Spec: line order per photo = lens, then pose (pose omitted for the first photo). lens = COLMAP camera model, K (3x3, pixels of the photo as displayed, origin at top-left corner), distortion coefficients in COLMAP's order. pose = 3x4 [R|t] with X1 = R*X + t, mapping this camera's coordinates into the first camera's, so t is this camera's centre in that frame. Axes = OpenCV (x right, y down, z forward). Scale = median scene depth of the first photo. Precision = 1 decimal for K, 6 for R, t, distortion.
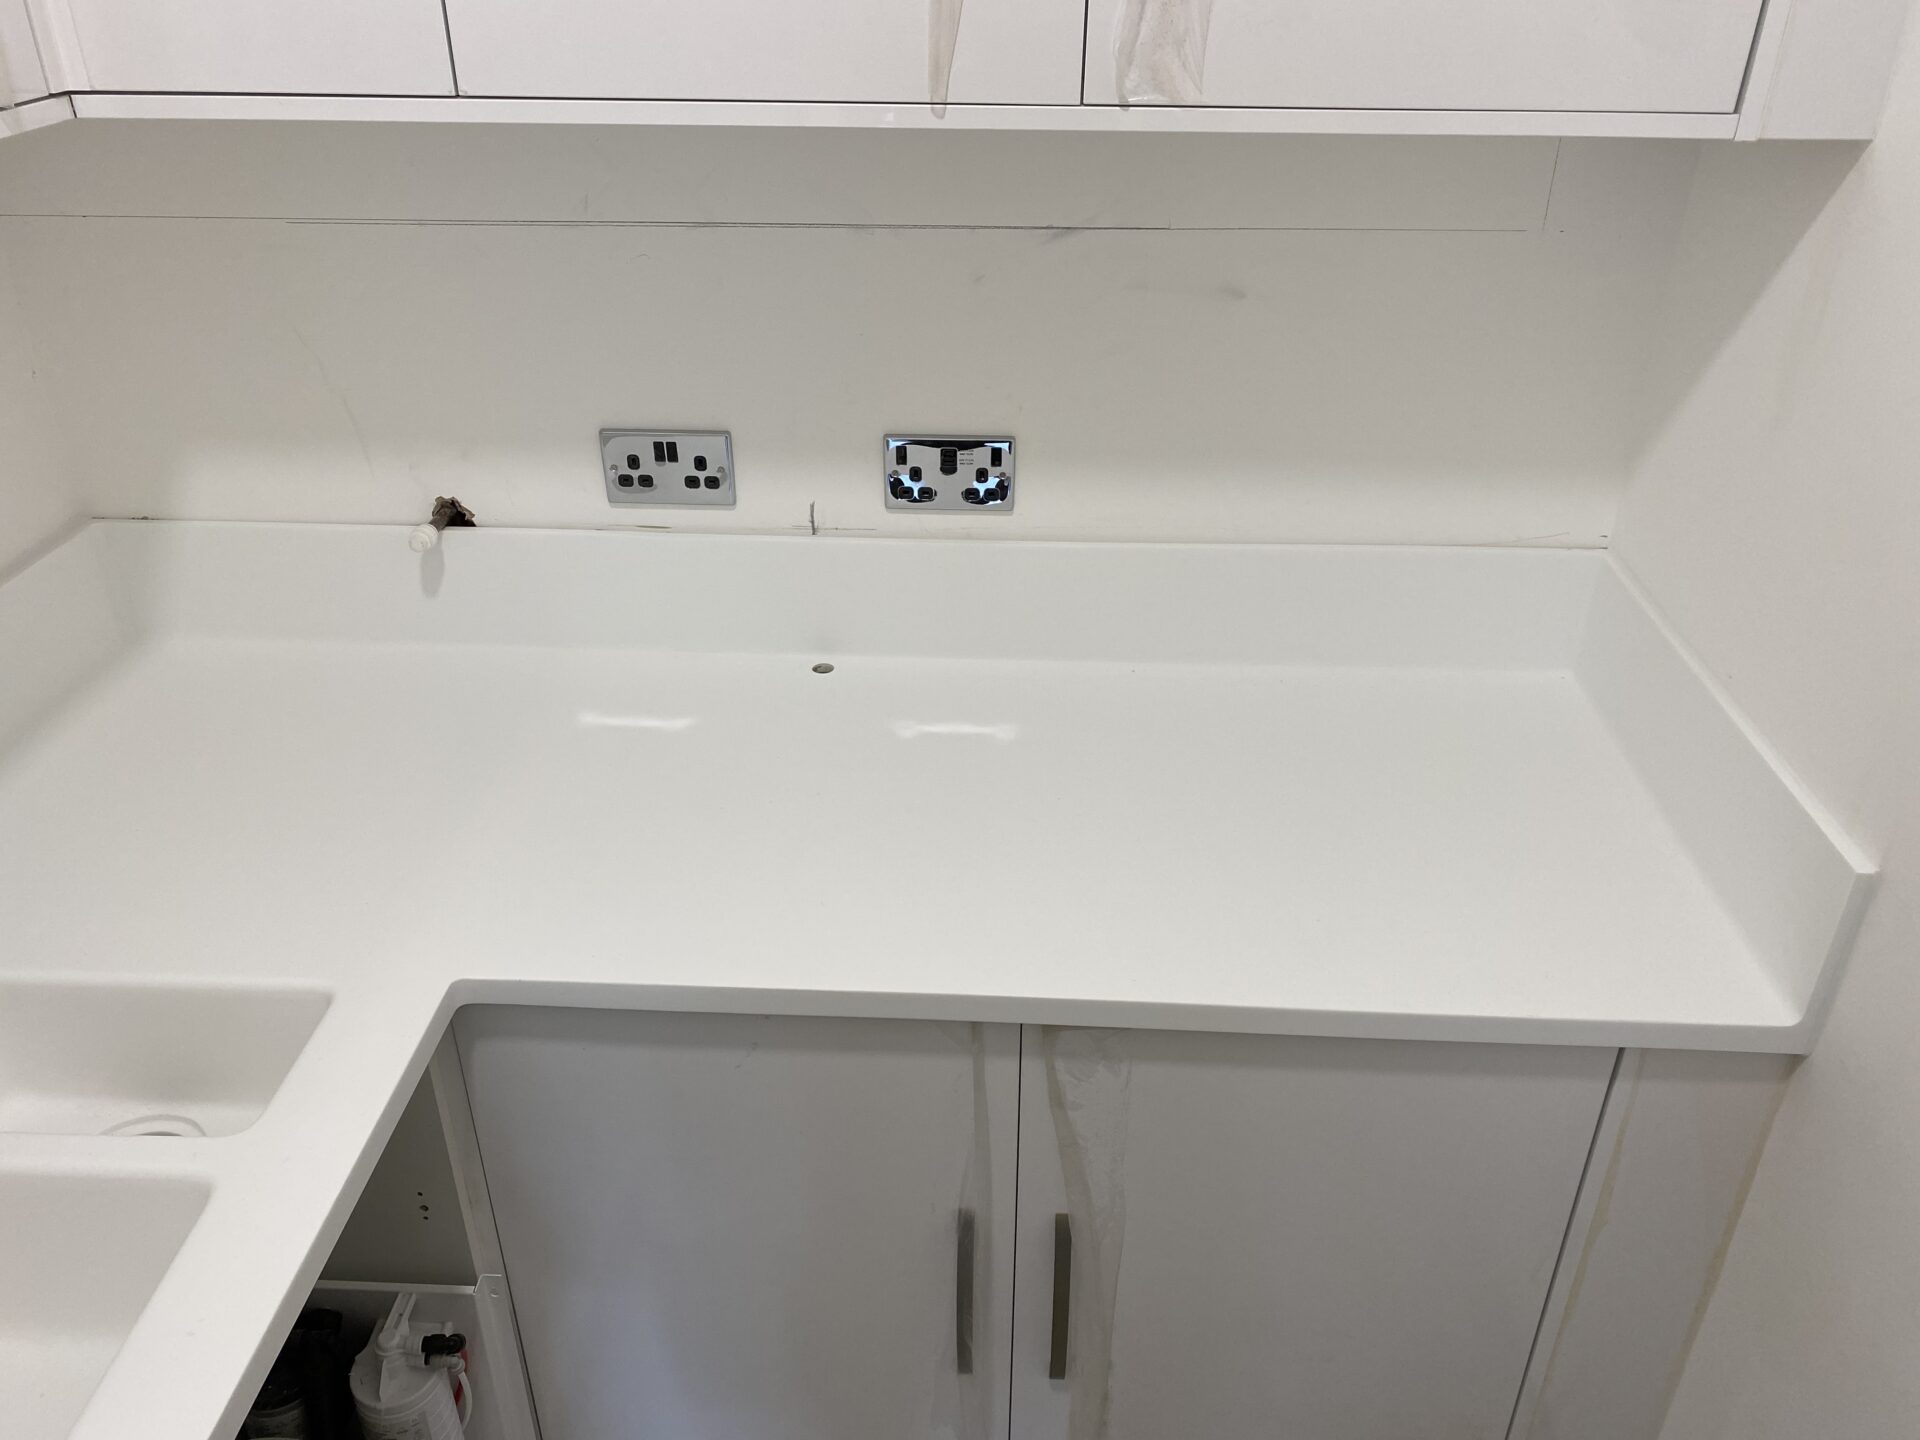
lens RADIAL K [[1511.8, 0, 960.0], [0, 1511.8, 720.0], [0, 0, 1]] dist [-0.006752, -0.010730]
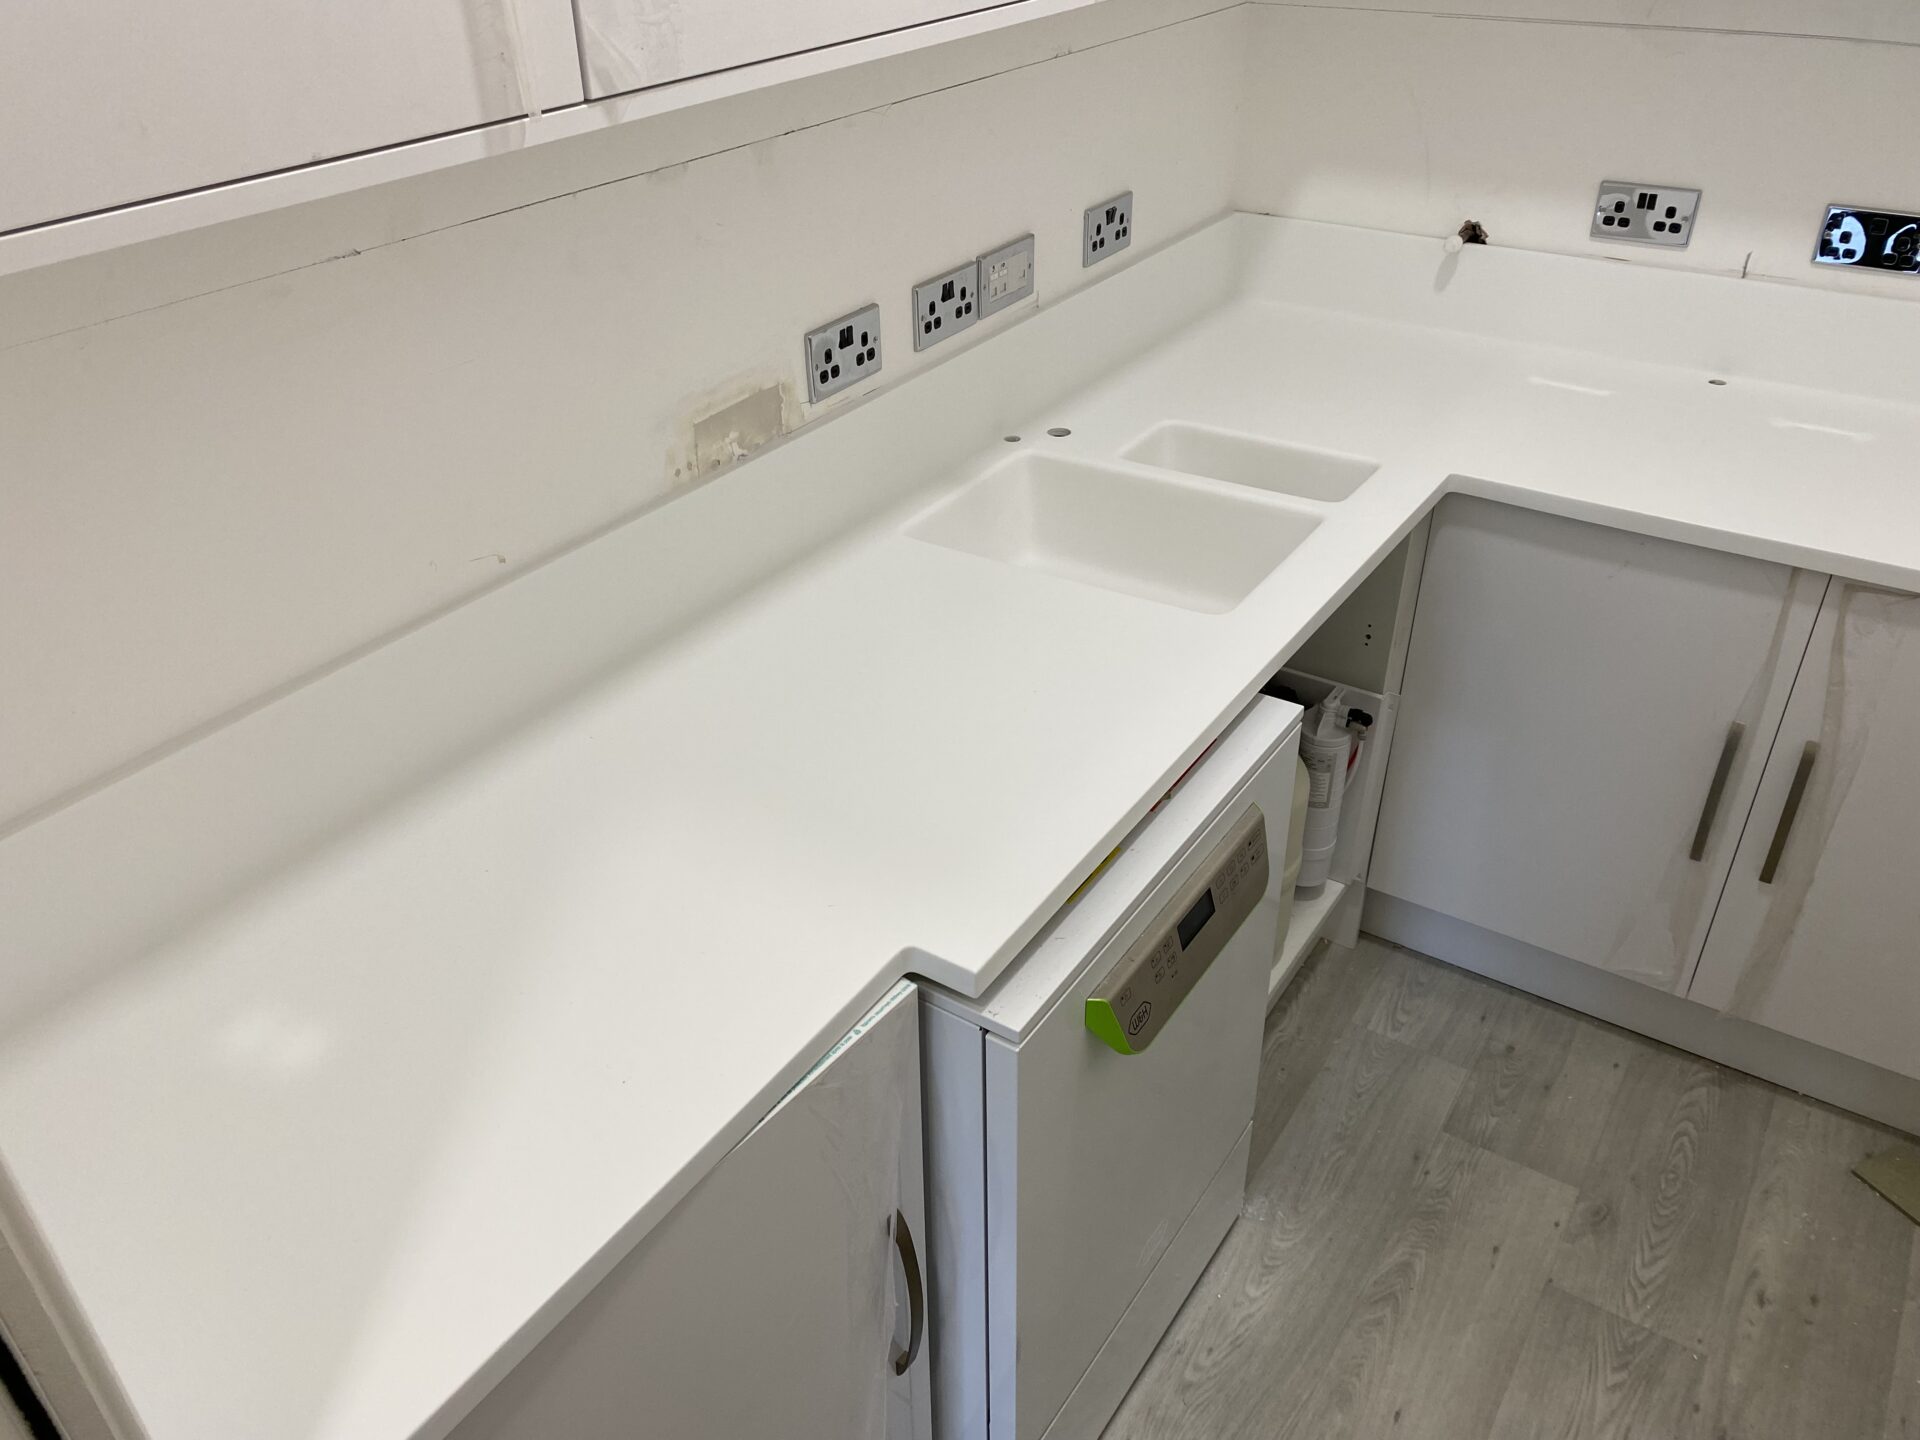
lens RADIAL K [[1460.6, 0, 930.4], [0, 1460.6, 723.0], [0, 0, 1]] dist [0.004578, 0.009604]
pose [[0.850981, 0.264903, -0.453495, -0.015804], [-0.234787, 0.964273, 0.122690, 0.279514], [0.469794, 0.002068, 0.882773, -0.513487]]
